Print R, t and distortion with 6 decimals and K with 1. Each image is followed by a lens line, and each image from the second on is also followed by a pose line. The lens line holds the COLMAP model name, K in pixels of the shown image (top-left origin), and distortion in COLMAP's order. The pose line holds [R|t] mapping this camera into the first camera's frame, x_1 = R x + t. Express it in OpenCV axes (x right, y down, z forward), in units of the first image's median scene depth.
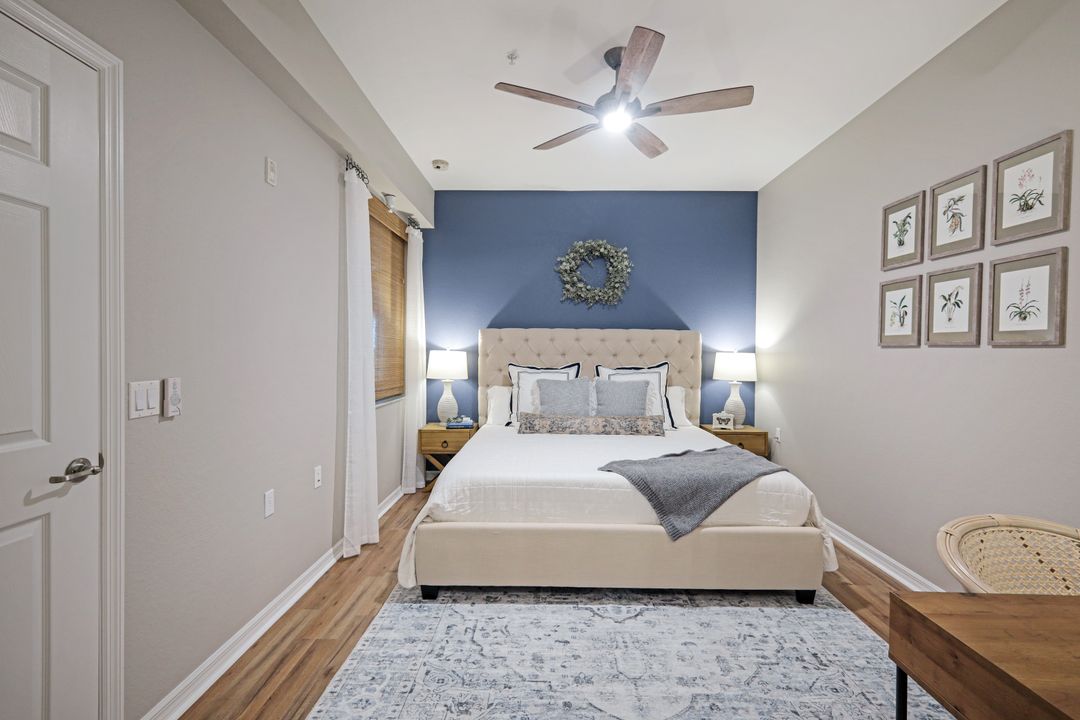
lens RADIAL K [[480.1, 0, 543.6], [0, 480.1, 359.0], [0, 0, 1]] dist [0.004675, -0.000211]
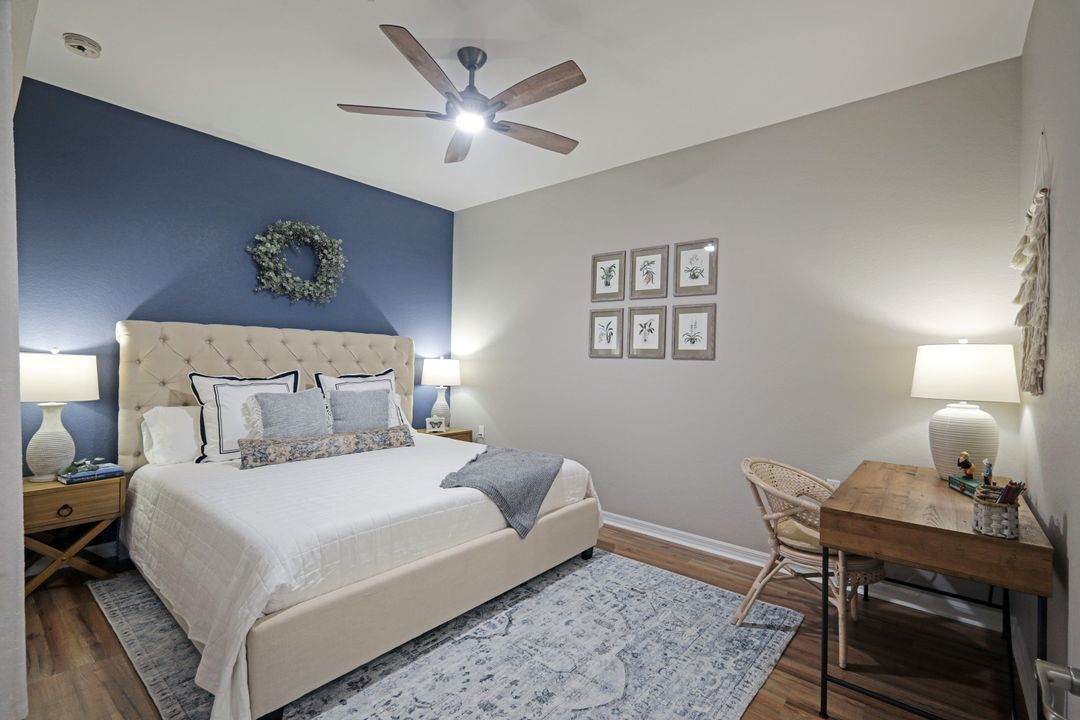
lens RADIAL K [[480.1, 0, 542.4], [0, 480.1, 358.9], [0, 0, 1]] dist [0.004675, -0.000211]
pose [[0.633614, 0.005102, 0.773632, -0.487327], [-0.000627, 0.999981, -0.006081, -0.012792], [-0.773649, 0.003369, 0.633606, 0.267954]]
